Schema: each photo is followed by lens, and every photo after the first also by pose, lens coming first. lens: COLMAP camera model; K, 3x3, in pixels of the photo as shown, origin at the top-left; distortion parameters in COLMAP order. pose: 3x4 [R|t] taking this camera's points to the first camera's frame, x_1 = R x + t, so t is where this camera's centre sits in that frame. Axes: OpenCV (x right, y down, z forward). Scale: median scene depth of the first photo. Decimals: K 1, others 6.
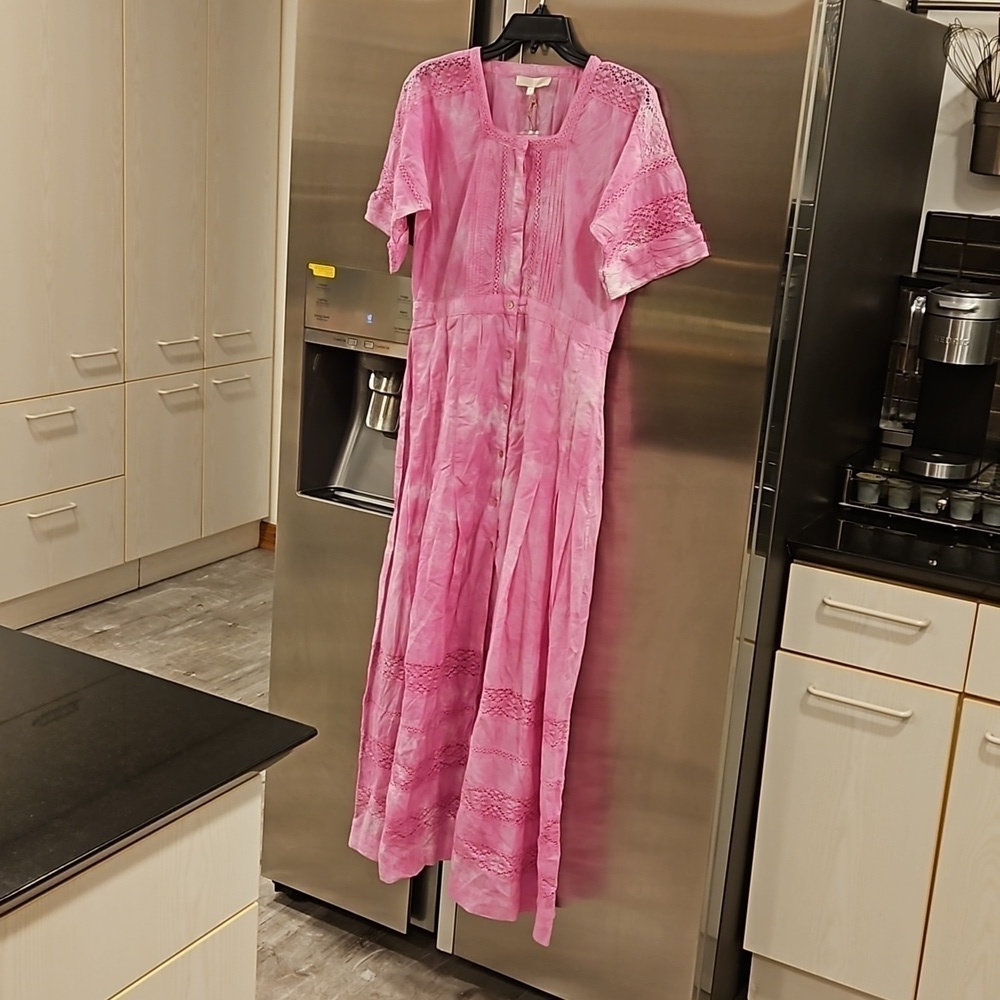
lens RADIAL K [[1432.2, 0, 500.0], [0, 1432.2, 500.0], [0, 0, 1]] dist [0.098524, -0.122012]
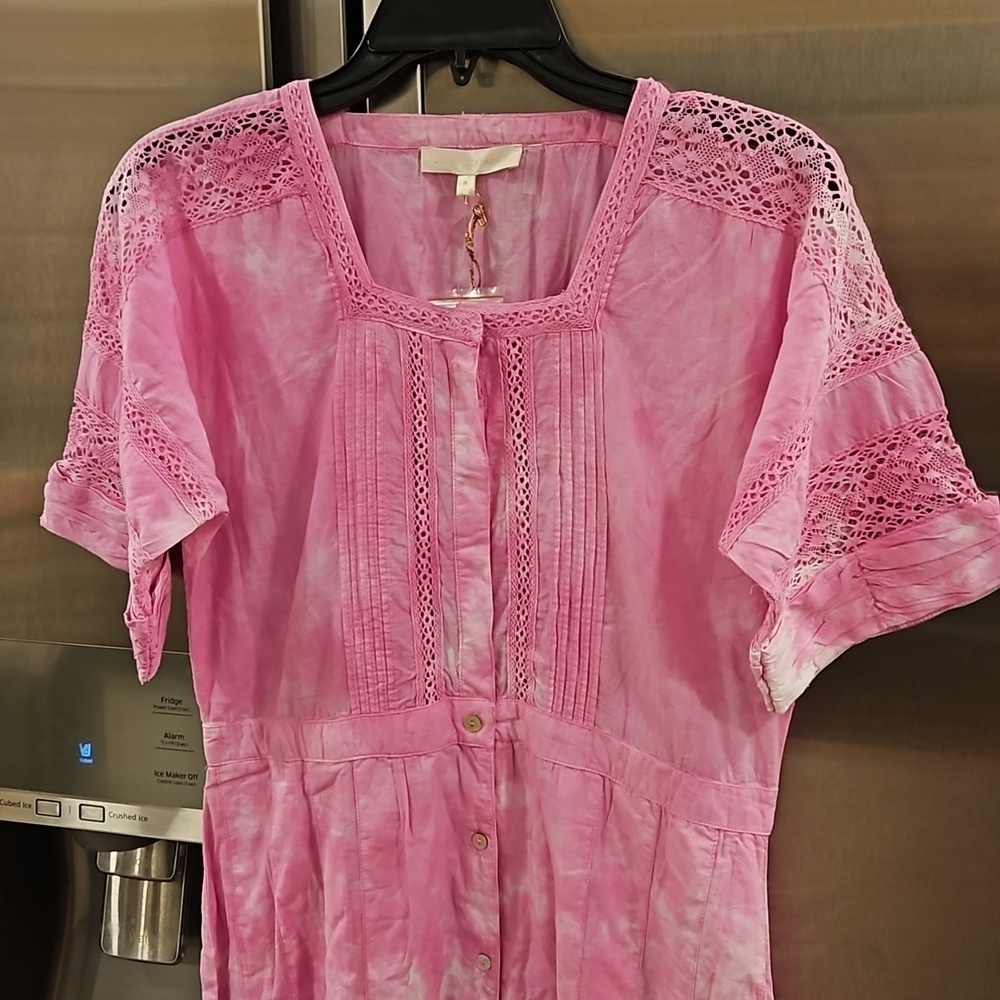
lens RADIAL K [[1432.2, 0, 500.0], [0, 1432.2, 500.0], [0, 0, 1]] dist [0.098524, -0.122012]
pose [[0.960454, -0.150913, 0.233993, -0.068871], [0.152757, 0.988210, 0.010329, -0.200964], [-0.232793, 0.025824, 0.972183, 0.623645]]
